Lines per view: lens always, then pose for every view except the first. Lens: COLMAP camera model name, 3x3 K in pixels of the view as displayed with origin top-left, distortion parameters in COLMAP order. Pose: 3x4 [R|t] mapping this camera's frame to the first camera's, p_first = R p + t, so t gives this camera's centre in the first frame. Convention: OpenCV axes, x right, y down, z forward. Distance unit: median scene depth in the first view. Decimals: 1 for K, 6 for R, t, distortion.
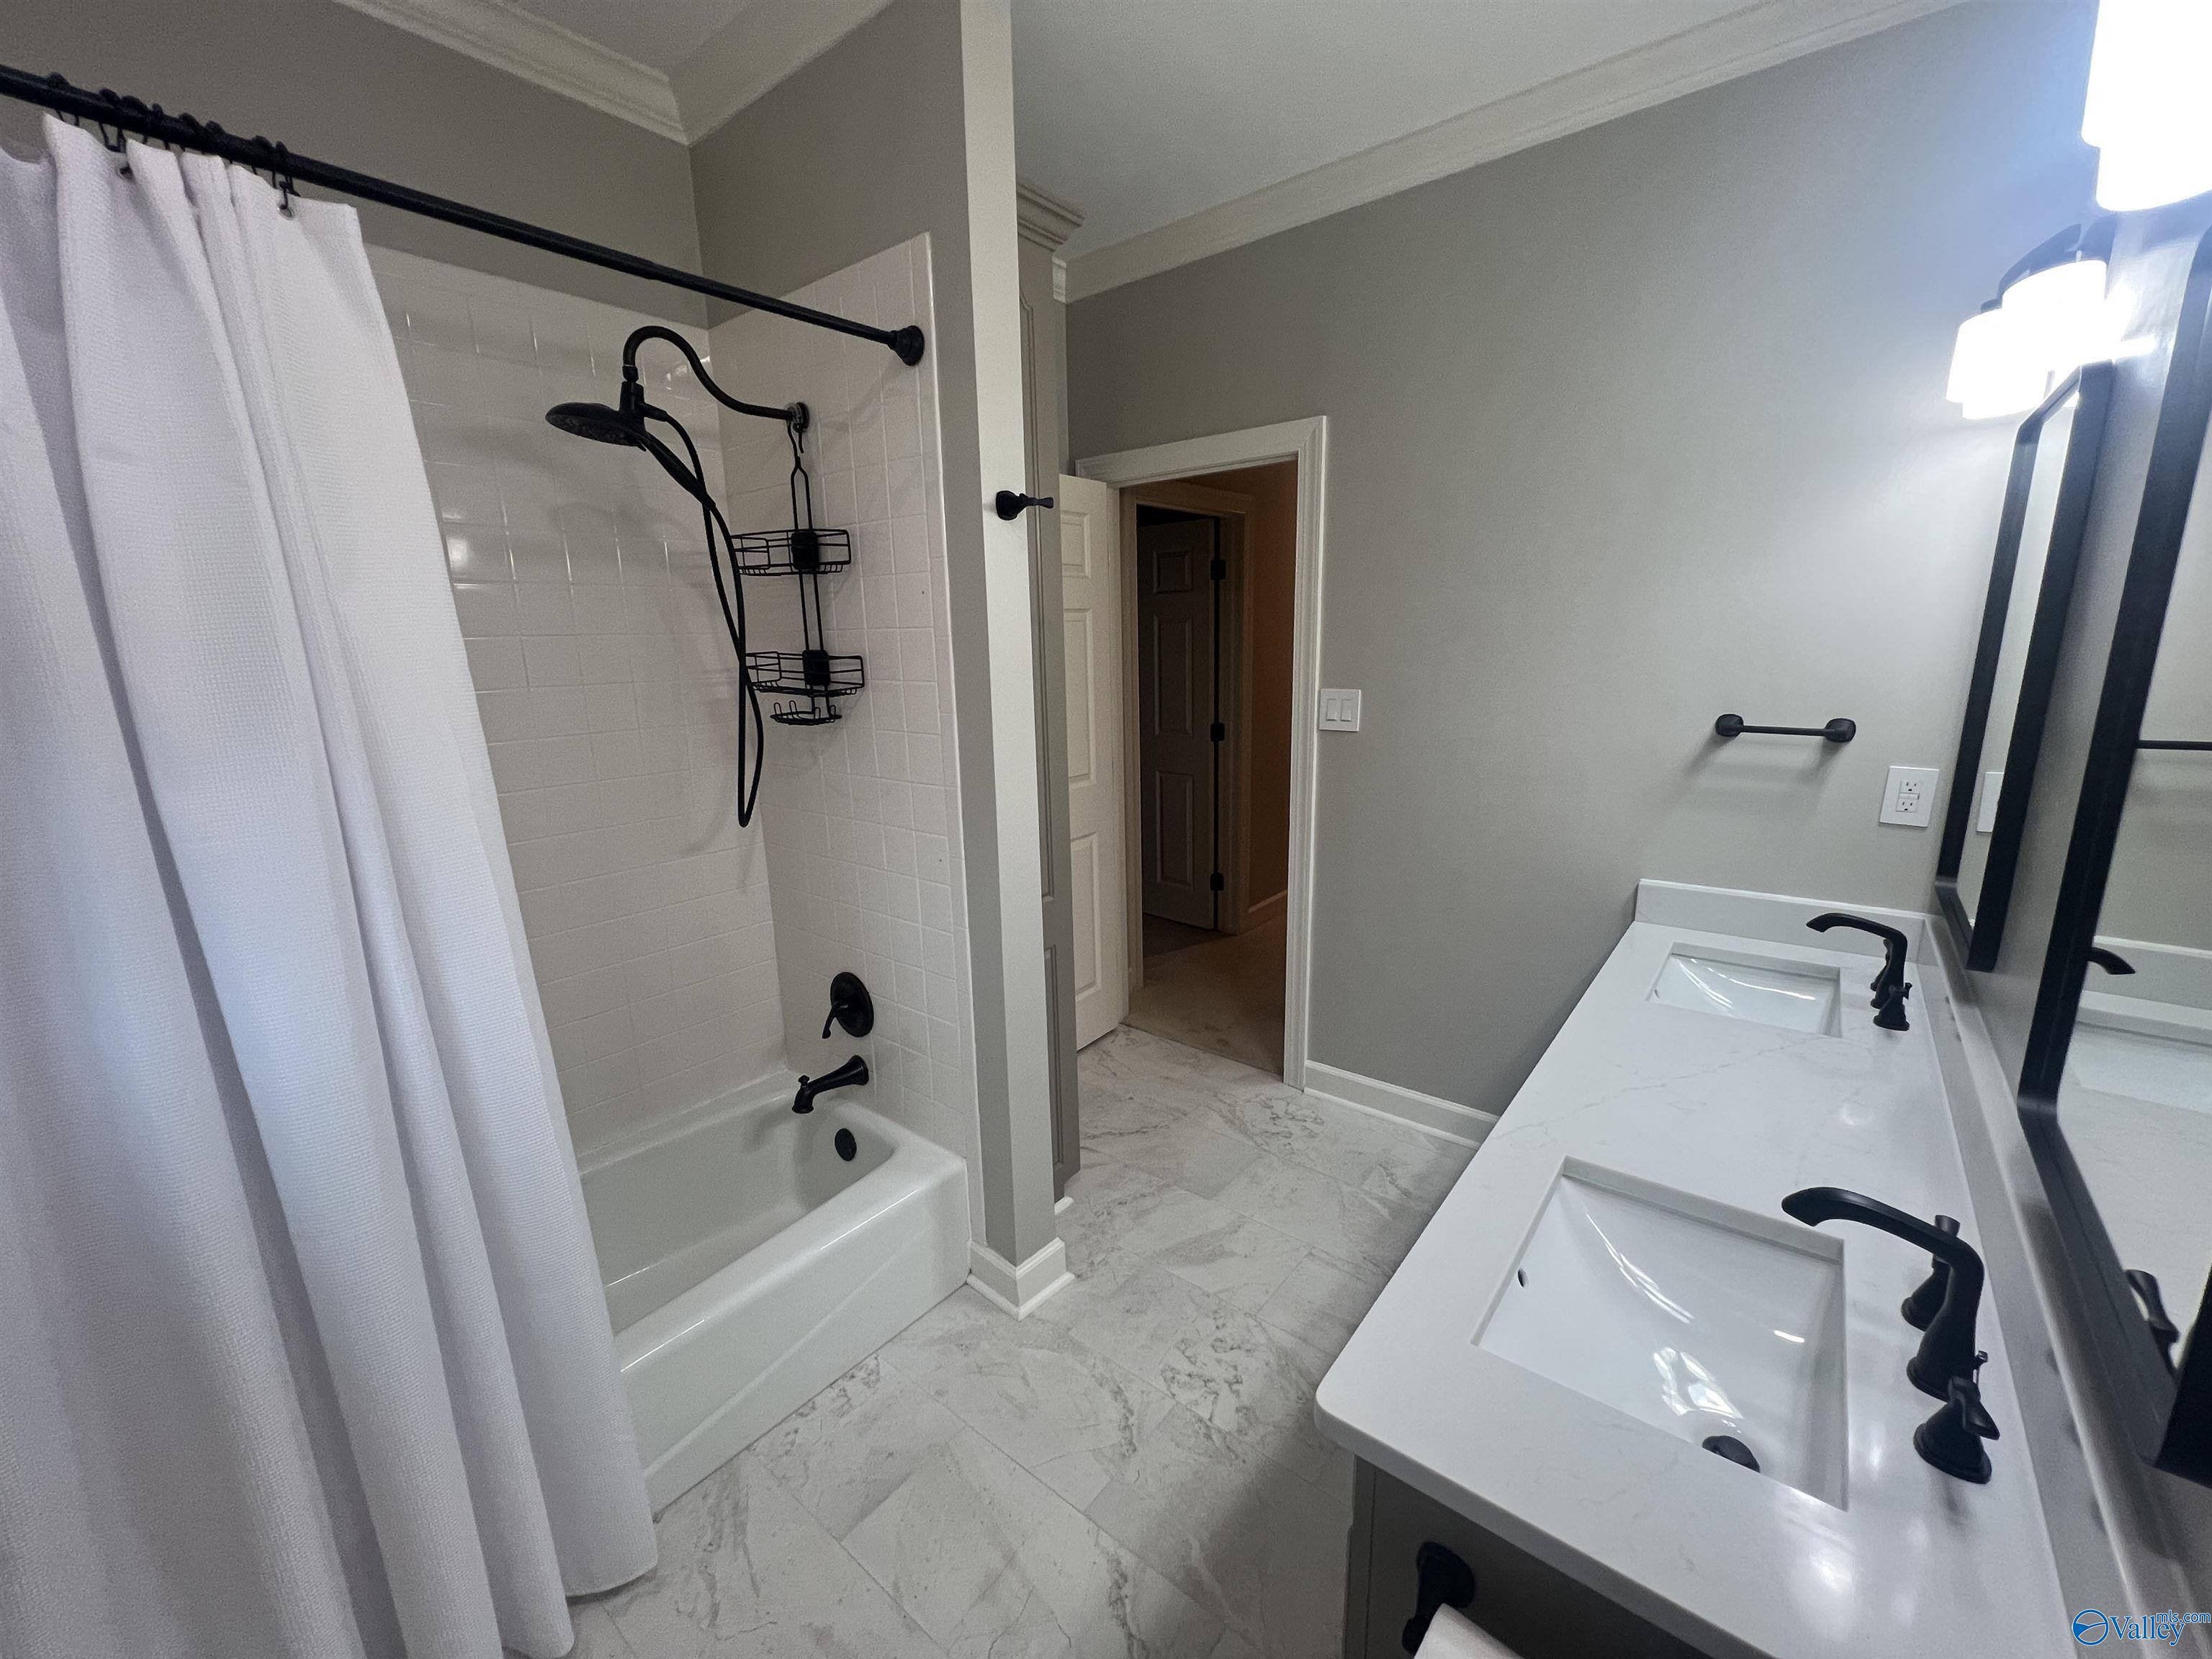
lens RADIAL K [[898.6, 0, 1112.1], [0, 898.6, 831.2], [0, 0, 1]] dist [-0.002011, 0.000391]
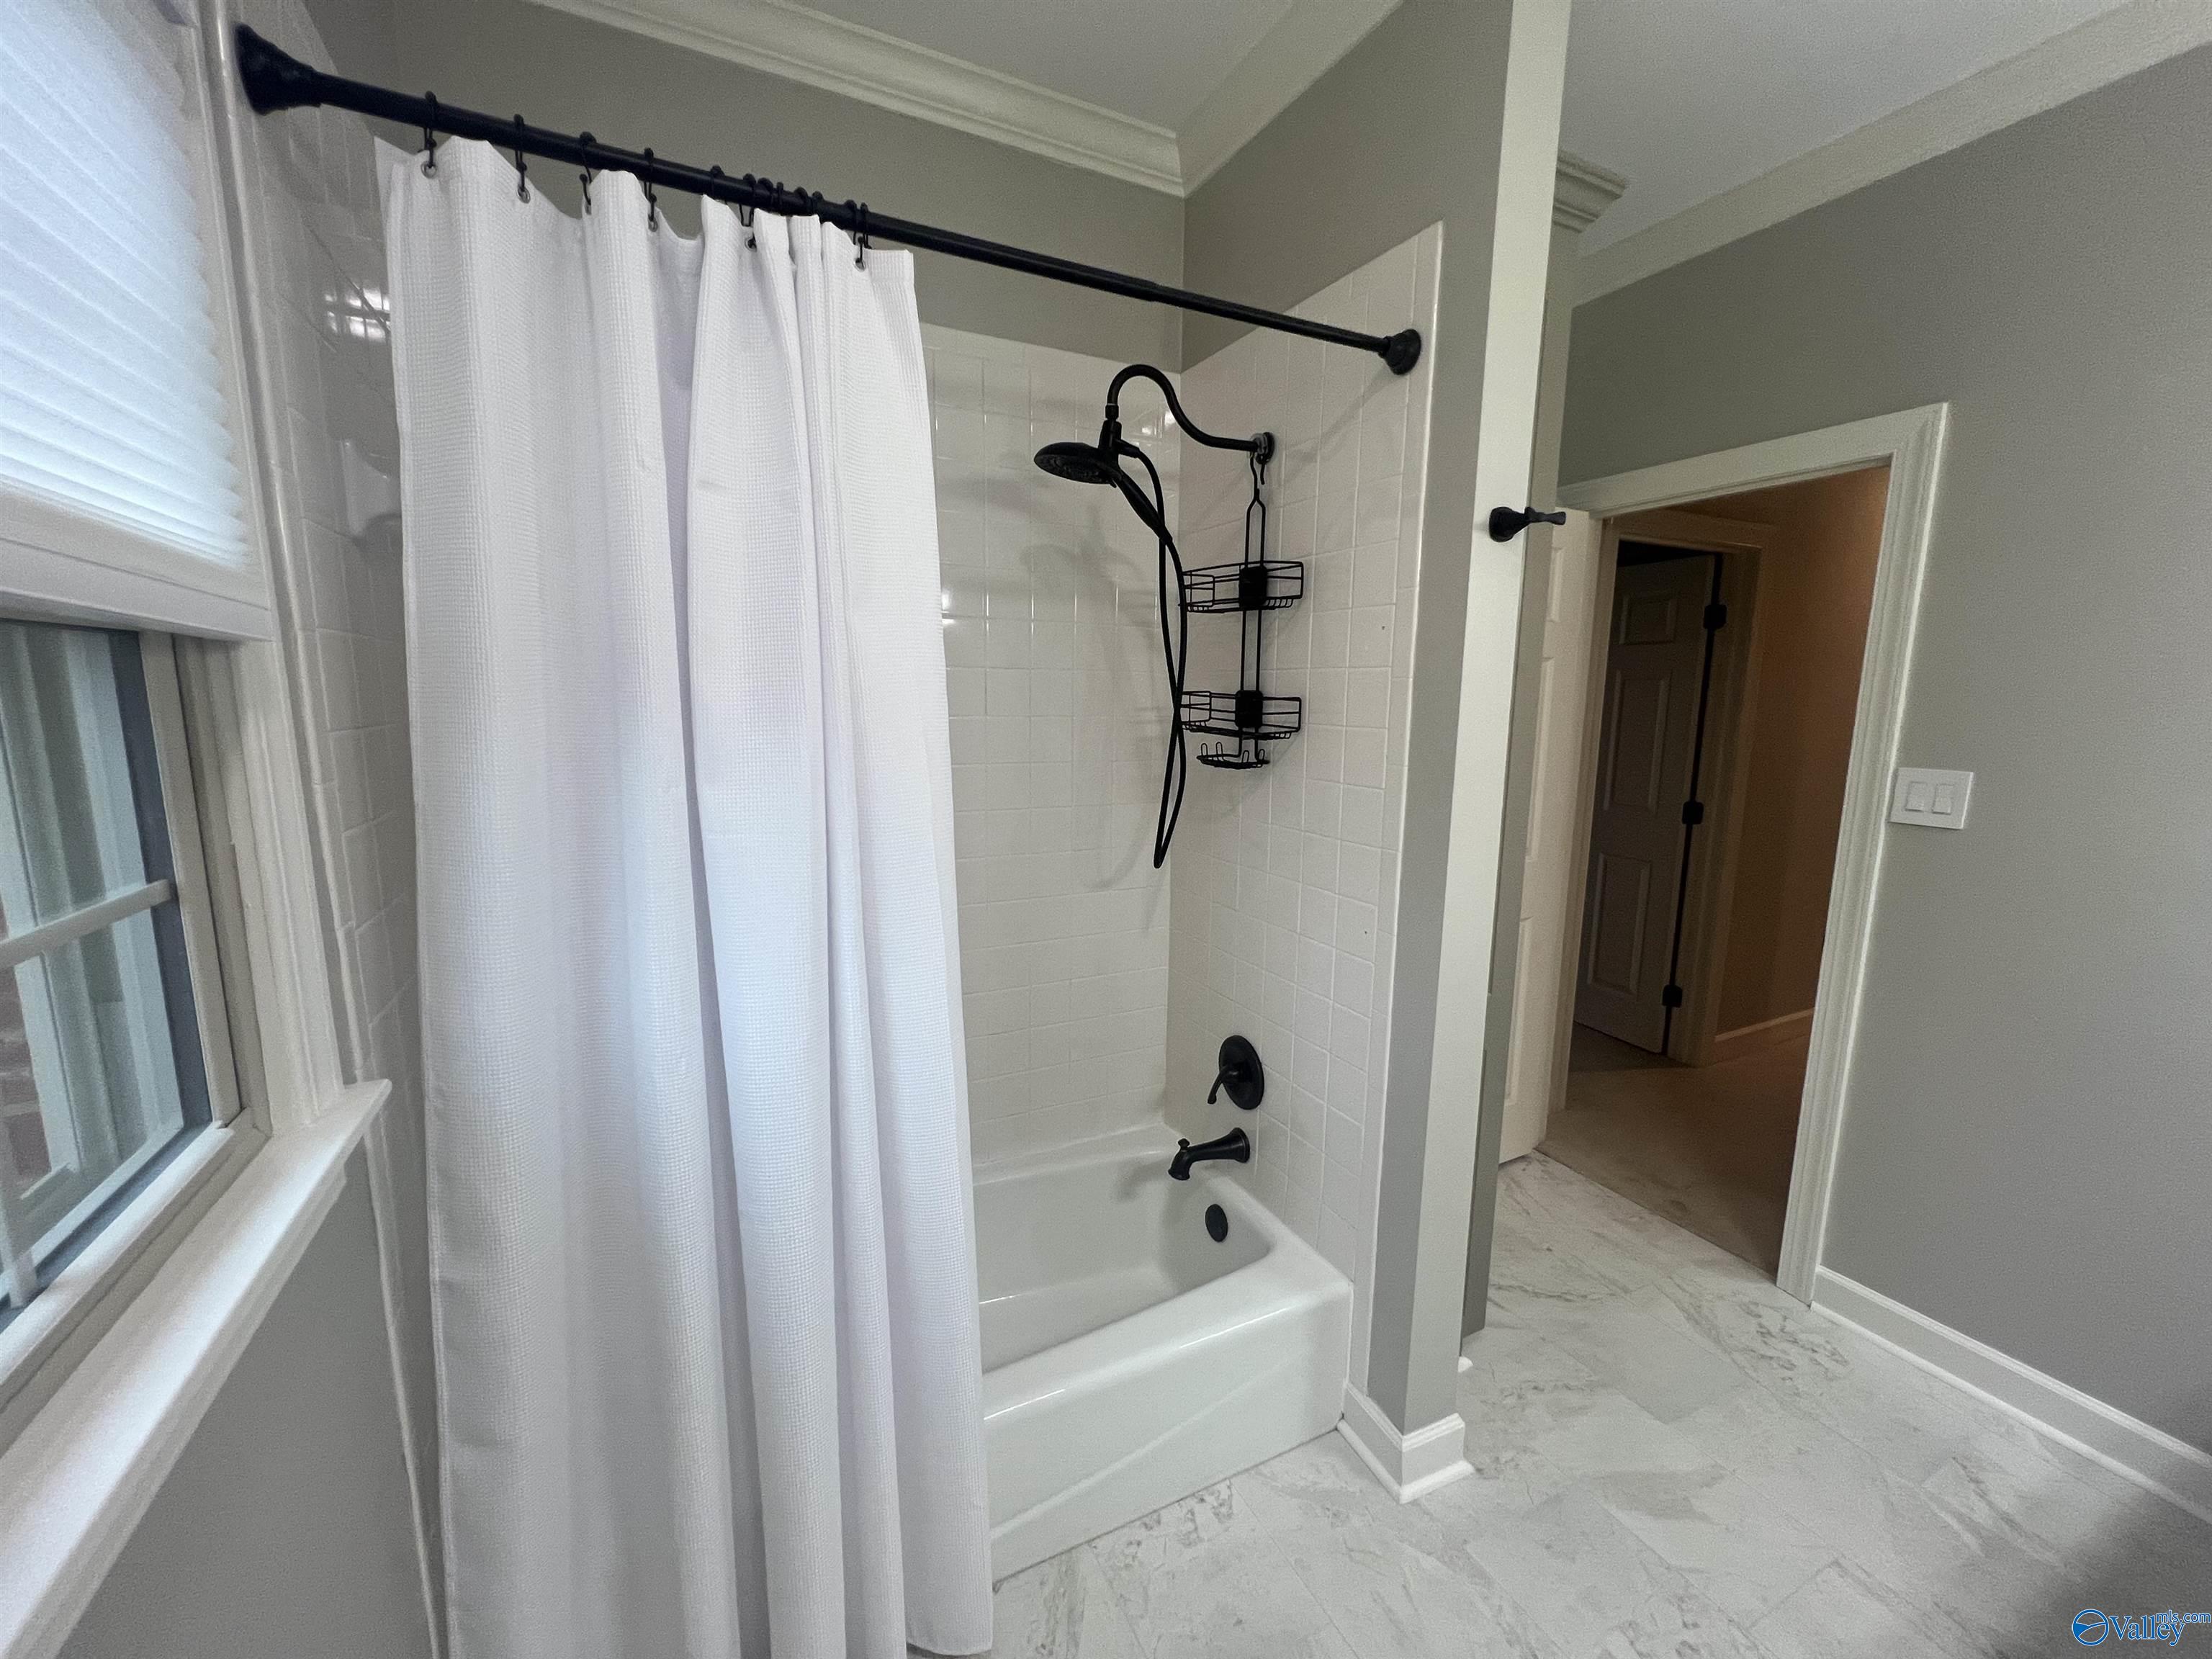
lens RADIAL K [[887.1, 0, 1099.7], [0, 887.1, 830.6], [0, 0, 1]] dist [-0.000622, 0.000412]
pose [[0.908103, 0.094722, -0.407892, -0.081157], [-0.119314, 0.992232, -0.035213, -0.004267], [0.401388, 0.080645, 0.912351, 0.100856]]
